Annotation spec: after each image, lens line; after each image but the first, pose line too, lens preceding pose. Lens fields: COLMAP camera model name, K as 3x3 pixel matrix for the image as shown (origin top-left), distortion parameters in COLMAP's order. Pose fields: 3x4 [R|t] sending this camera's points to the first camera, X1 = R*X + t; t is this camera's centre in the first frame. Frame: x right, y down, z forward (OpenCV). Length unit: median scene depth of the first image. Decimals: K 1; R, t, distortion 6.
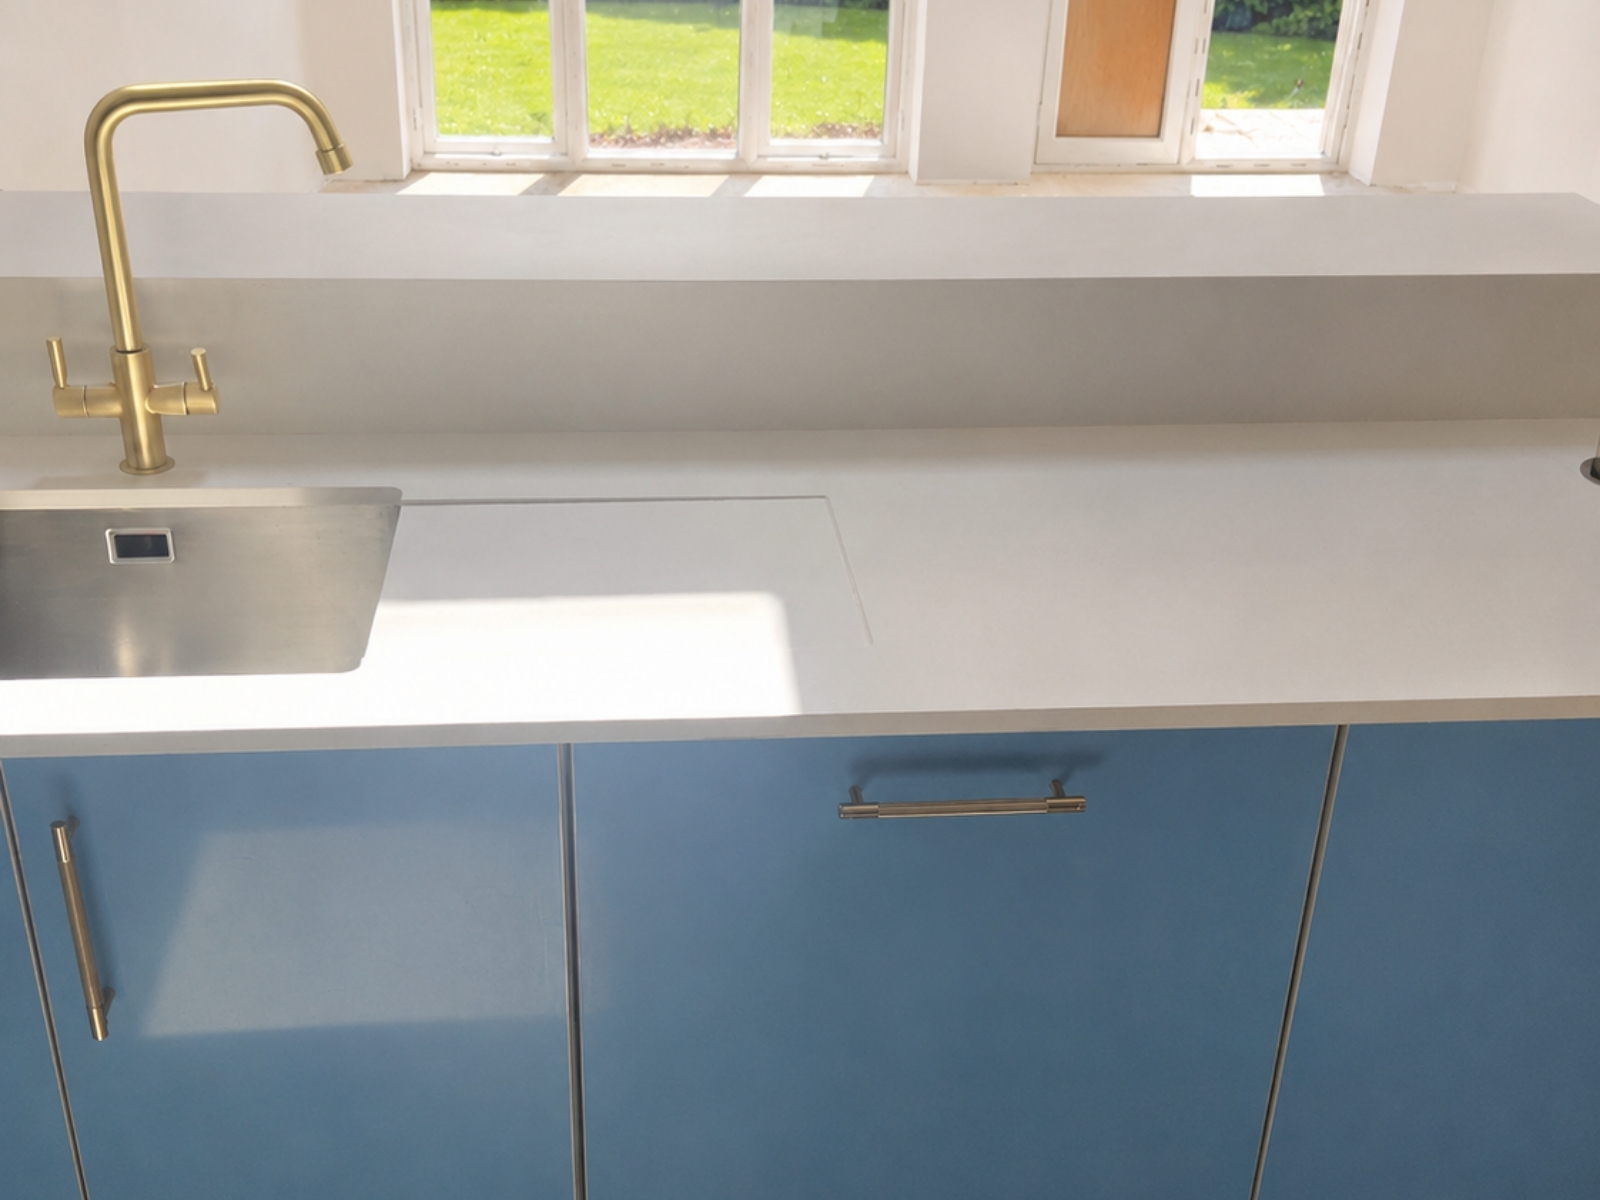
lens RADIAL K [[1907.9, 0, 800.0], [0, 1907.9, 600.0], [0, 0, 1]] dist [0.255775, 0.013048]
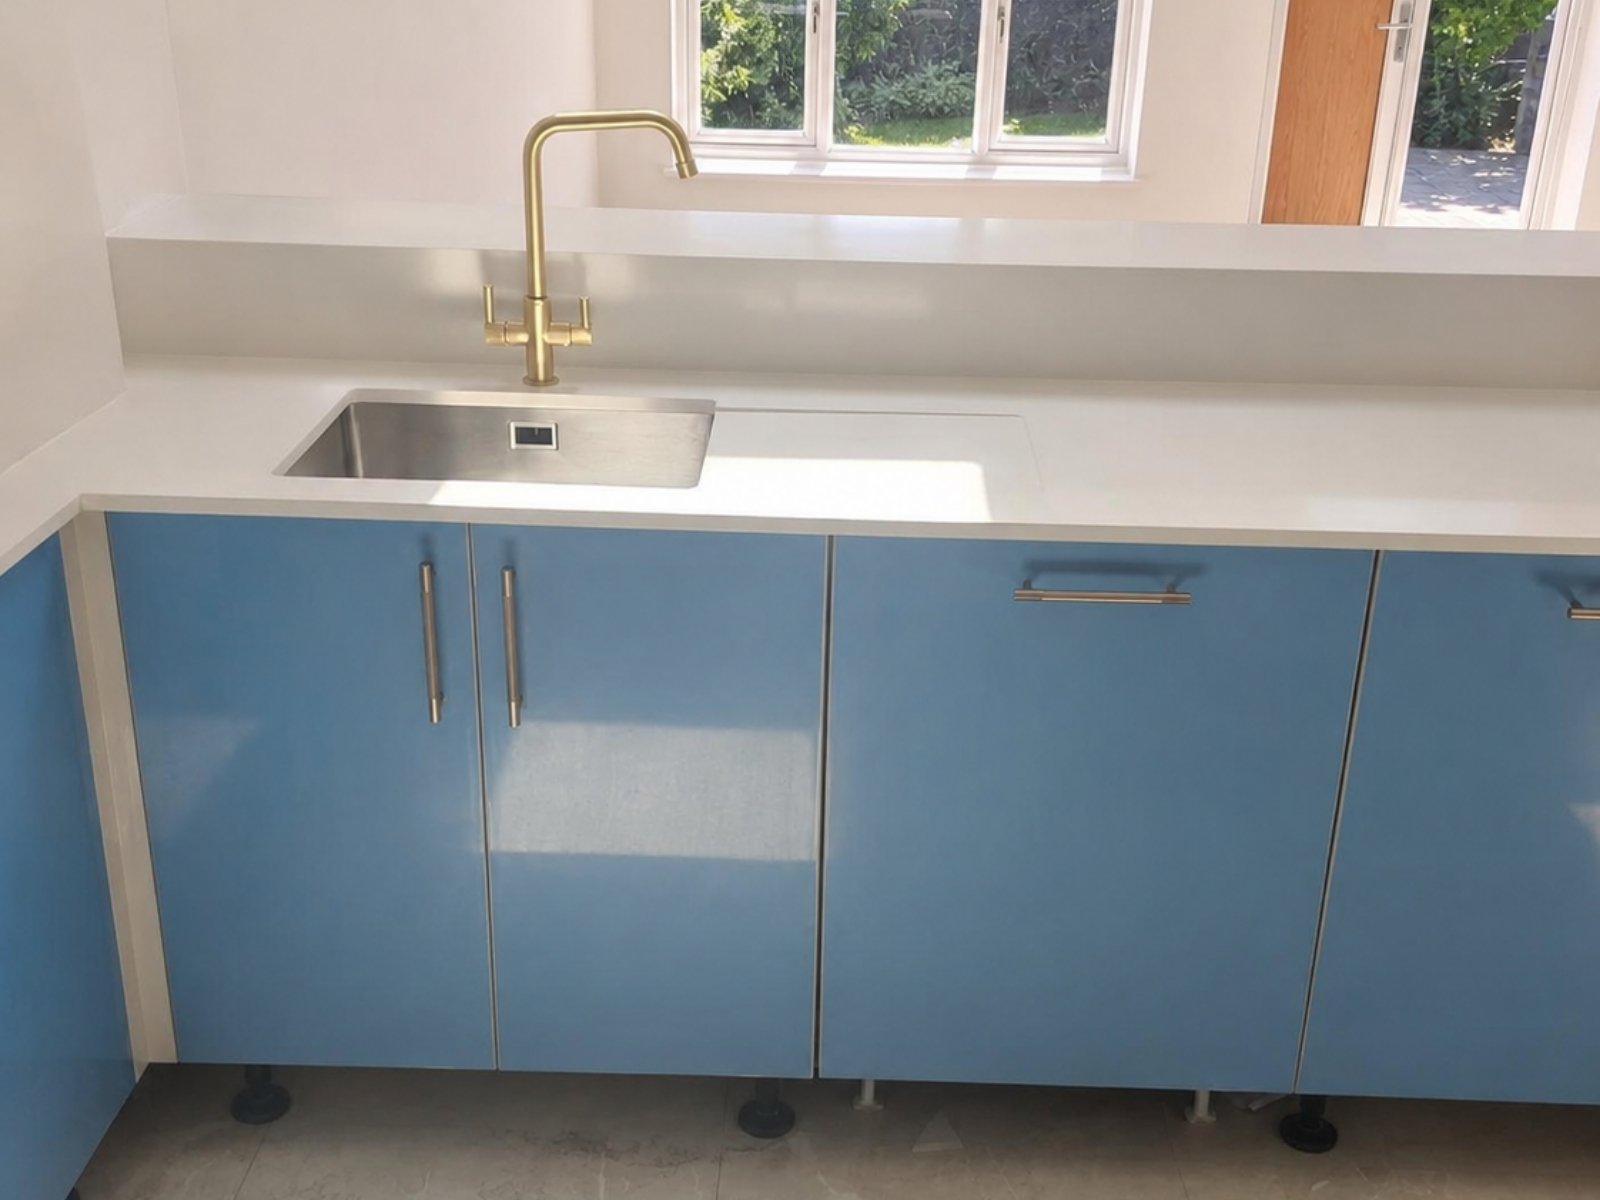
lens RADIAL K [[1907.9, 0, 800.0], [0, 1907.9, 600.0], [0, 0, 1]] dist [0.255775, 0.013048]
pose [[0.991633, 0.061074, -0.113730, 0.018278], [-0.068426, 0.995734, -0.061903, 0.162739], [0.109464, 0.069167, 0.991581, -0.339378]]
